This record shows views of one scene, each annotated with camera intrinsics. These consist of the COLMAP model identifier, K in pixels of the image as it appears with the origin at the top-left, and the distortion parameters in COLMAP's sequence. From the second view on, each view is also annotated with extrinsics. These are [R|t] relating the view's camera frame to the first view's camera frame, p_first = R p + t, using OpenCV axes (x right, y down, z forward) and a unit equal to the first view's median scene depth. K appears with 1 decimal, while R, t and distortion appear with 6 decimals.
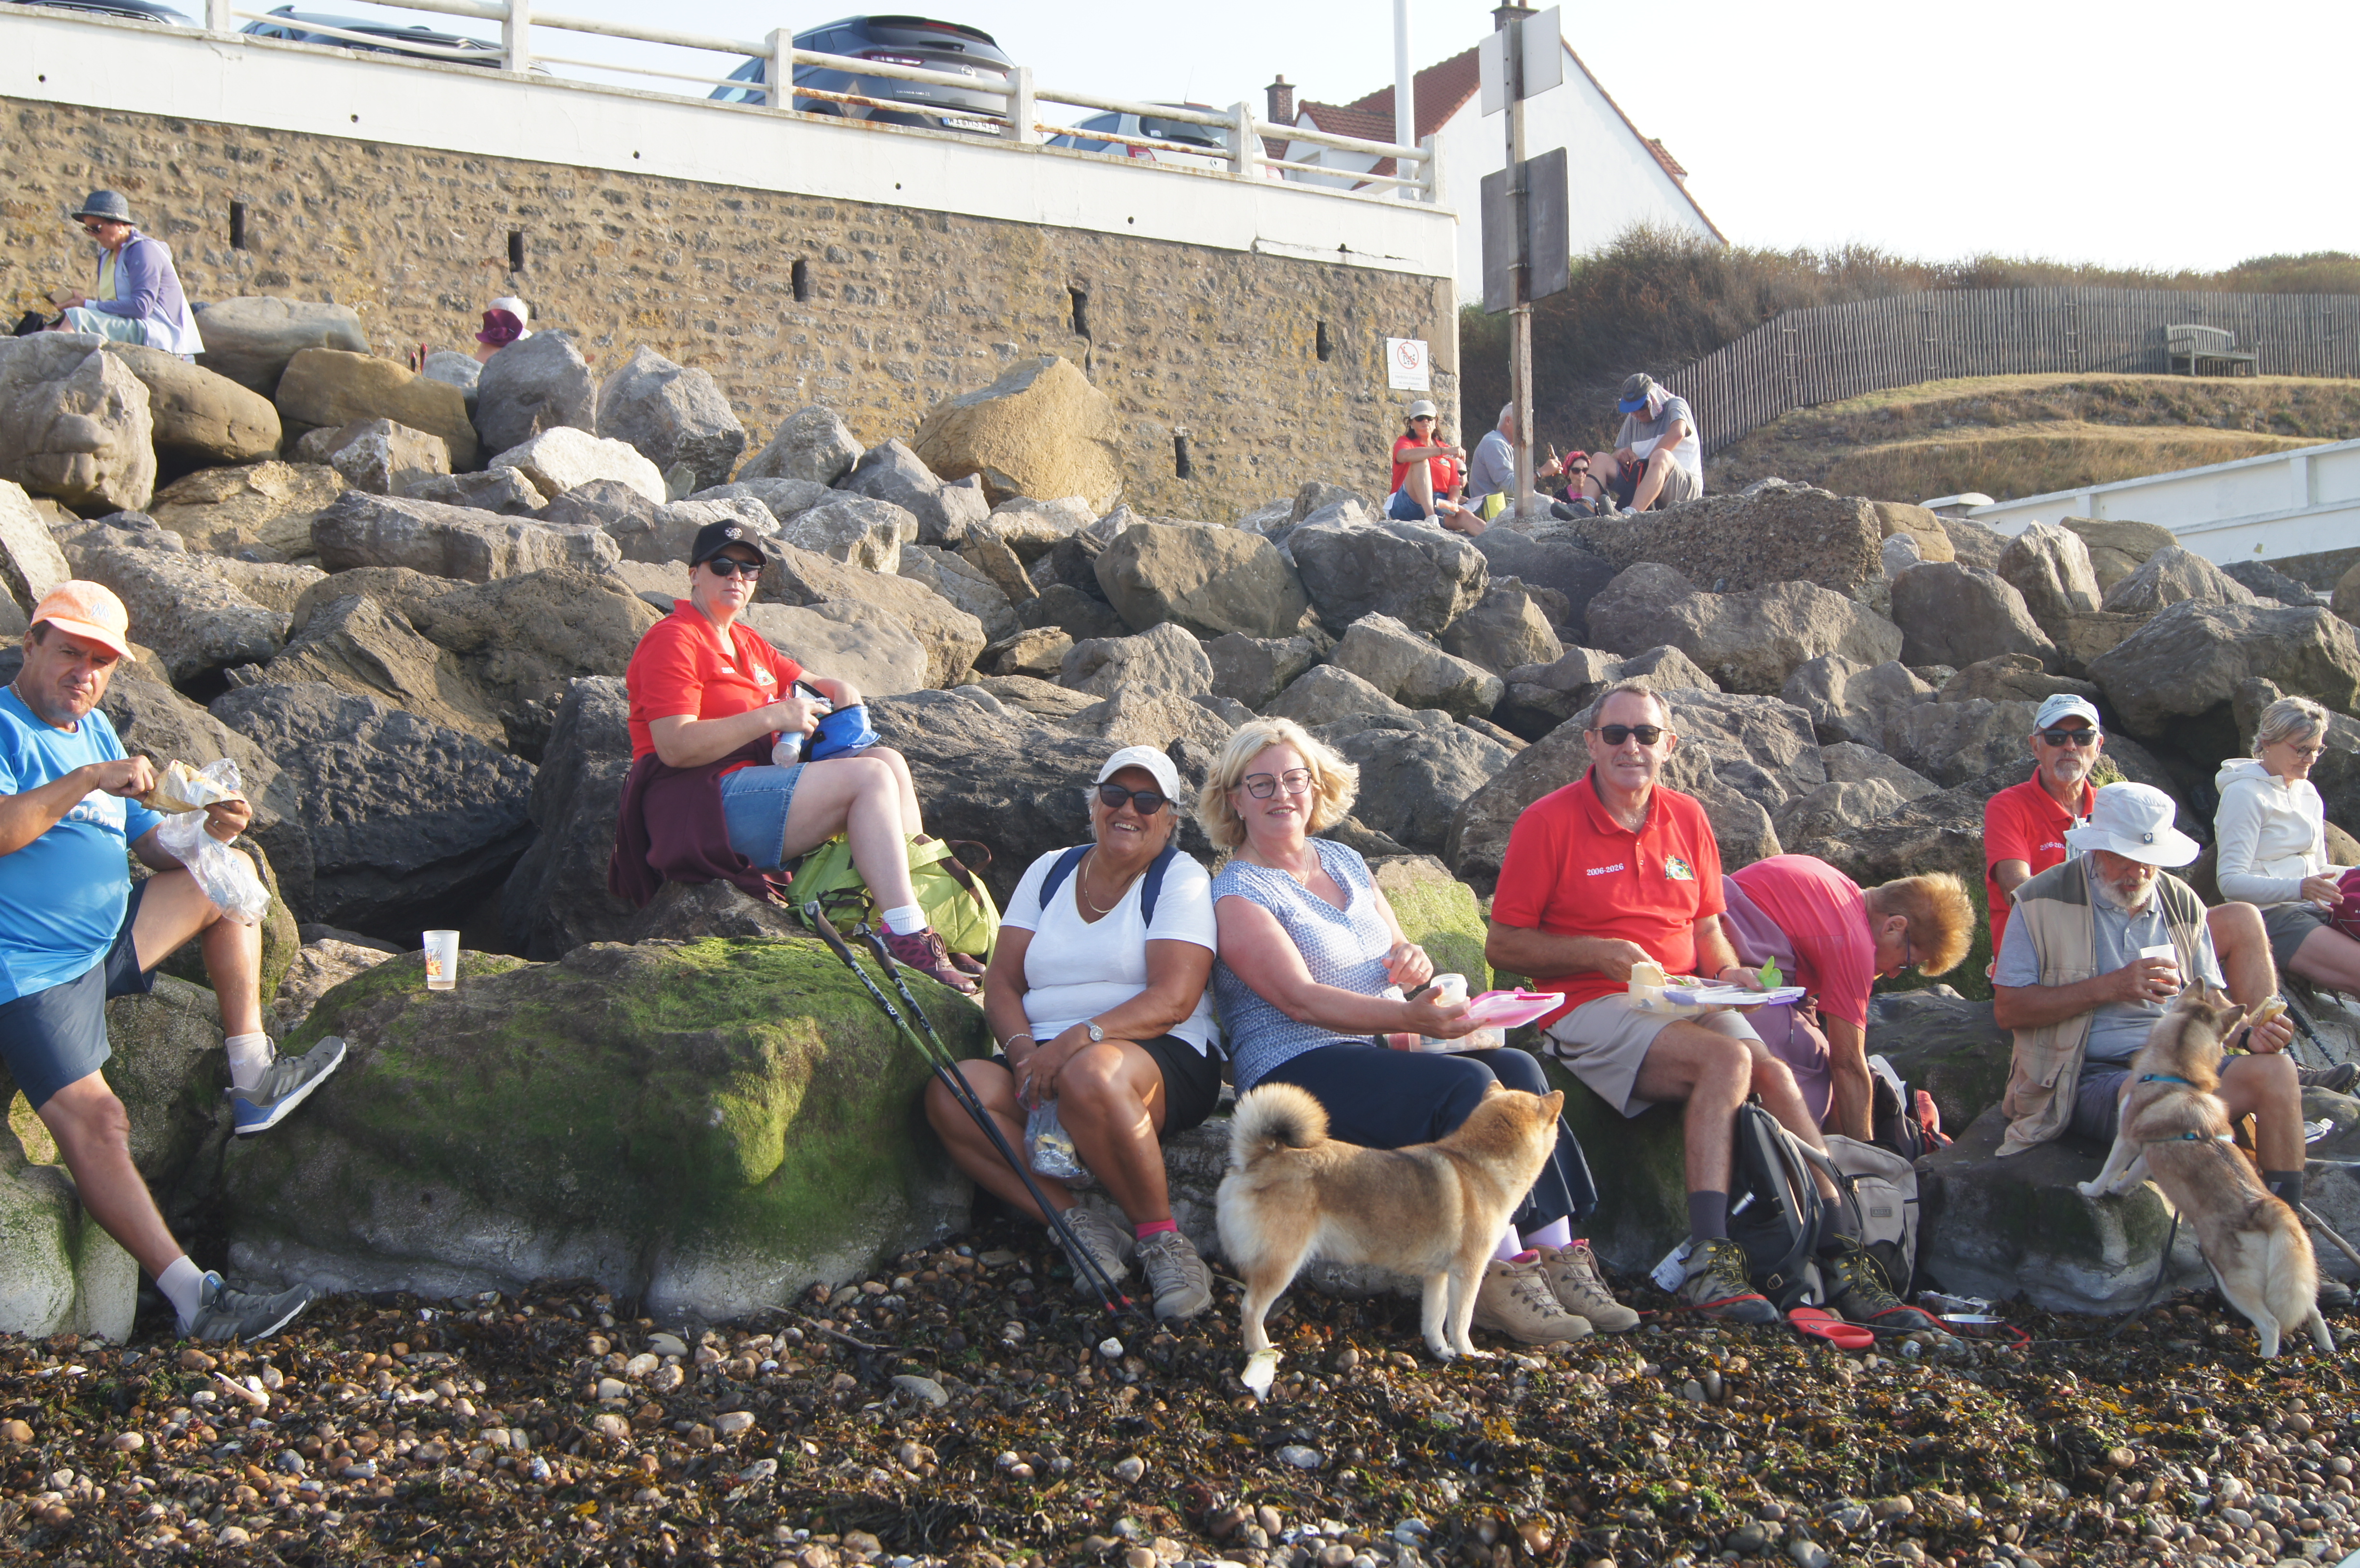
lens RADIAL K [[3202.0, 0, 1180.0], [0, 3202.0, 784.0], [0, 0, 1]] dist [-0.026380, -0.028715]
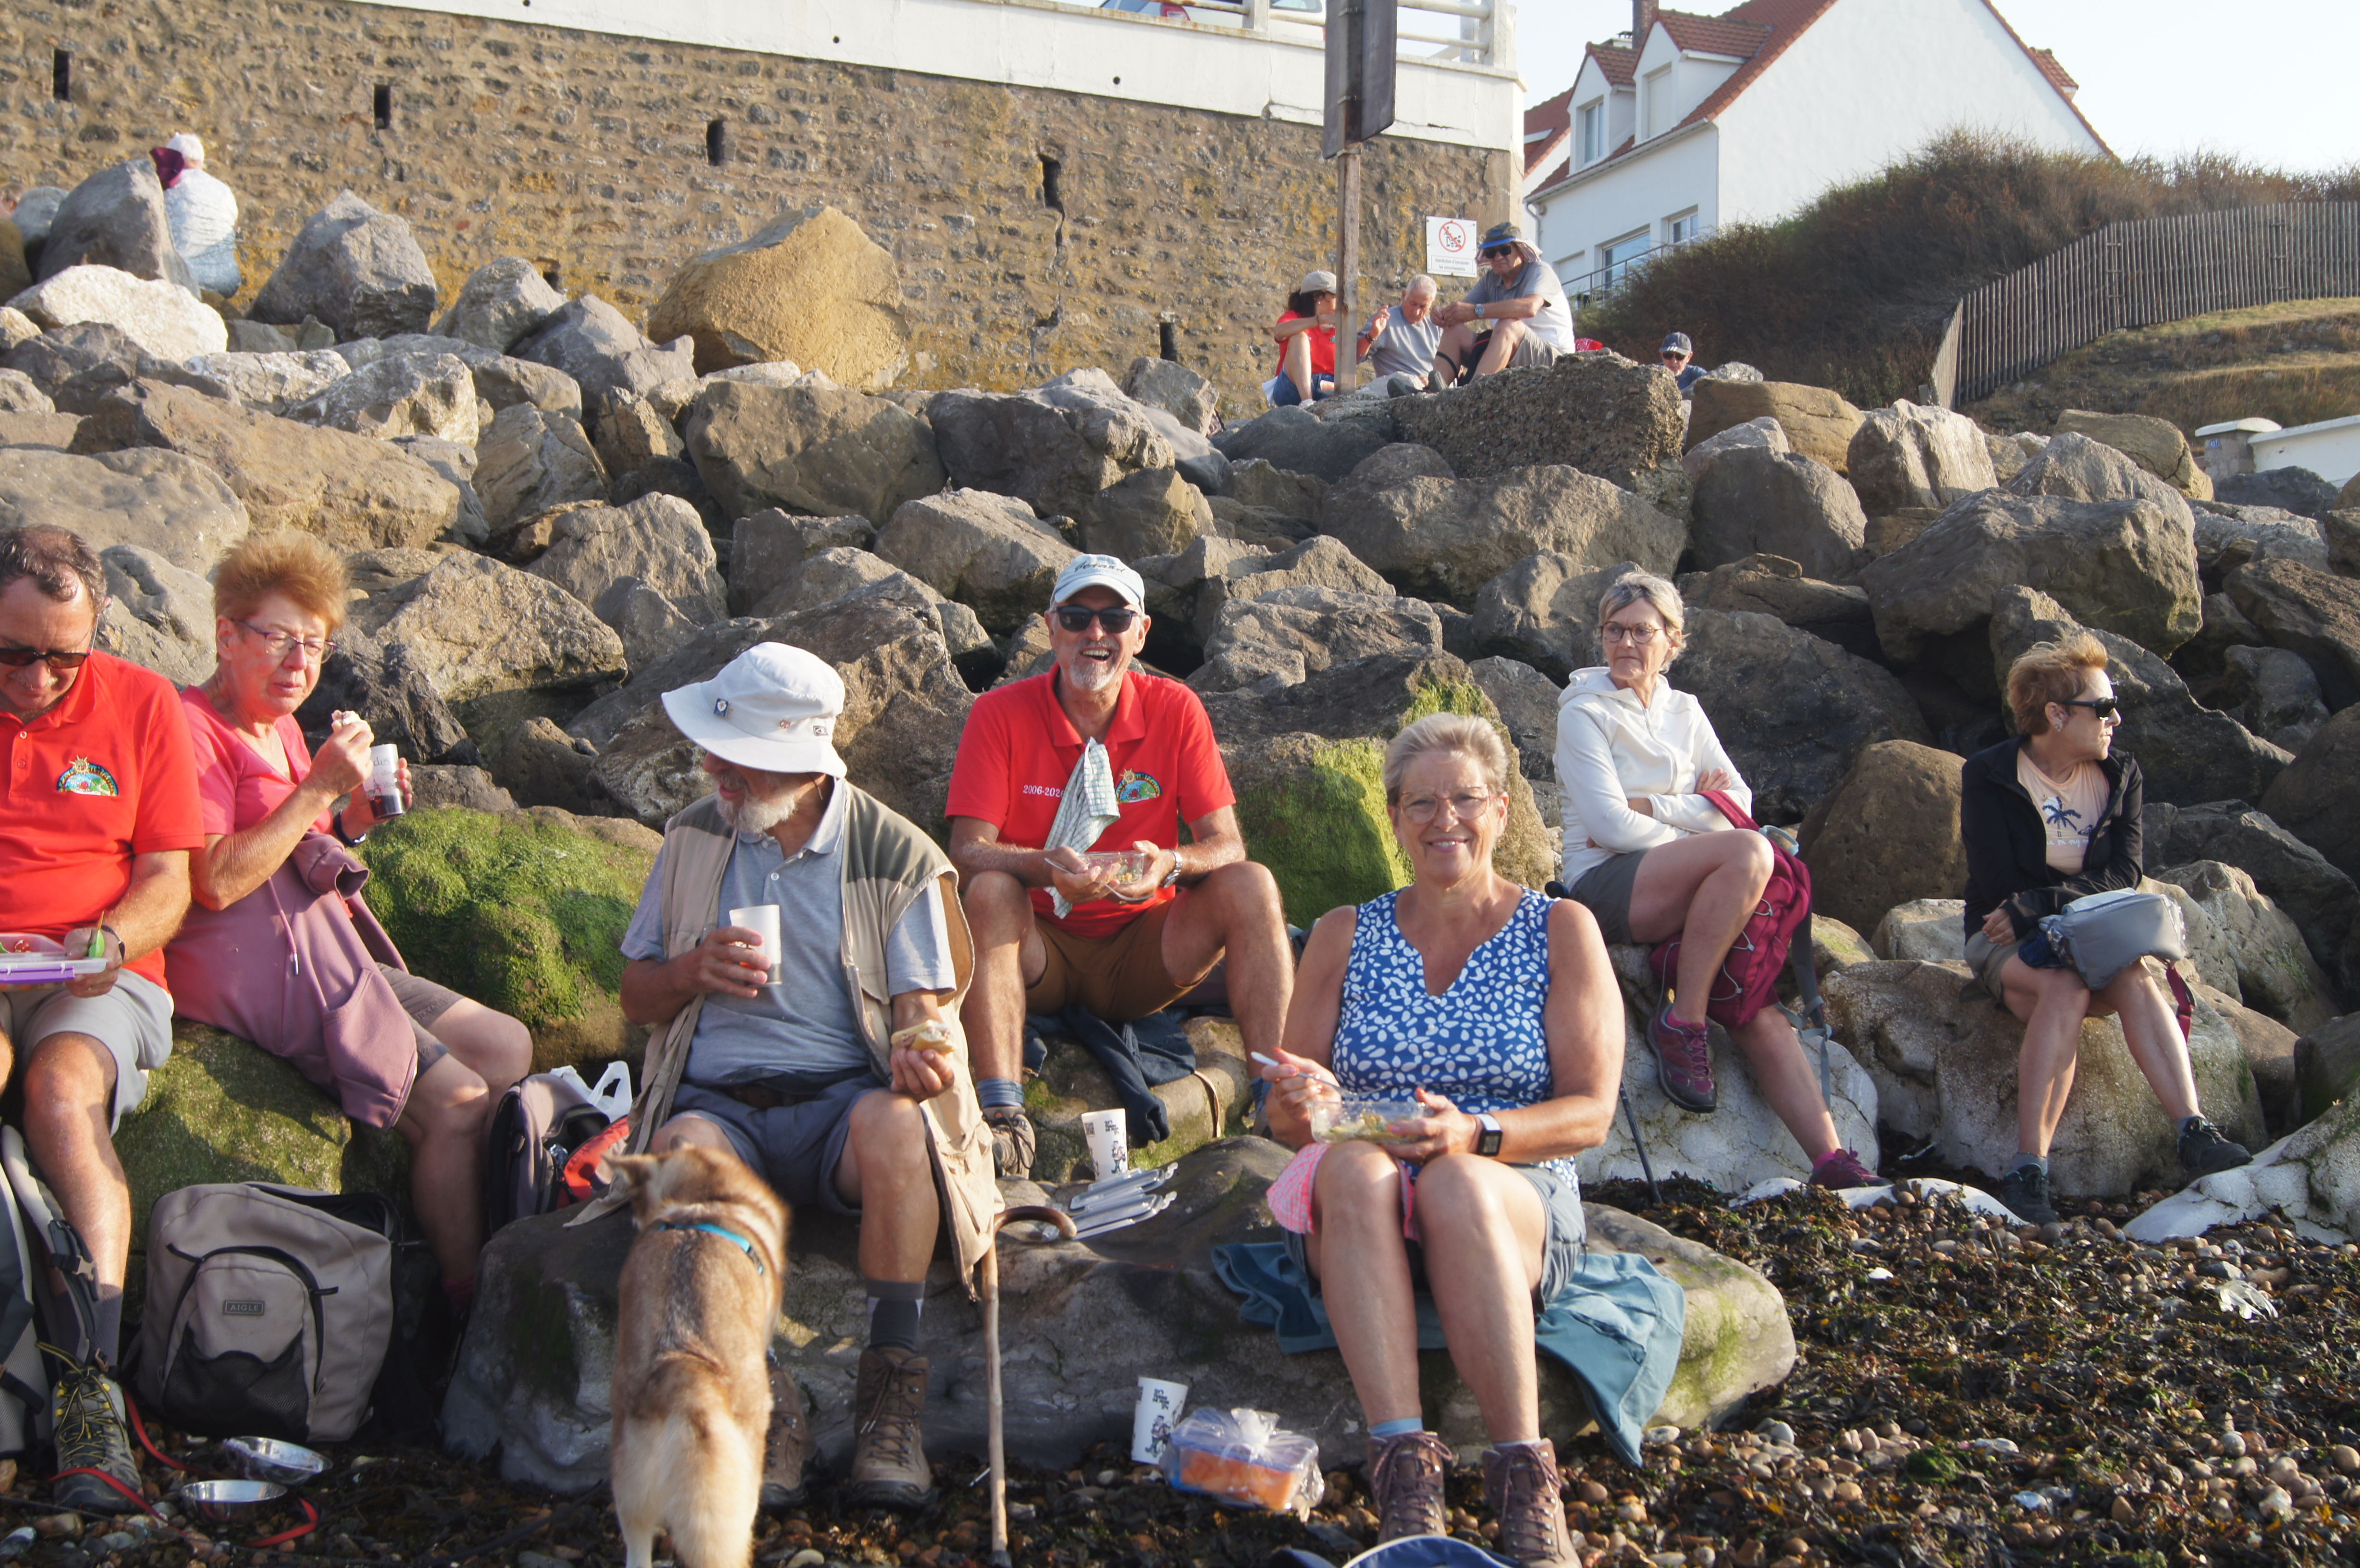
lens RADIAL K [[3202.0, 0, 1180.0], [0, 3202.0, 784.0], [0, 0, 1]] dist [-0.026380, -0.028715]
pose [[0.987473, 0.029866, -0.154935, 0.162451], [-0.027161, 0.999440, 0.019544, 0.003252], [0.155432, -0.015091, 0.987731, 0.126175]]
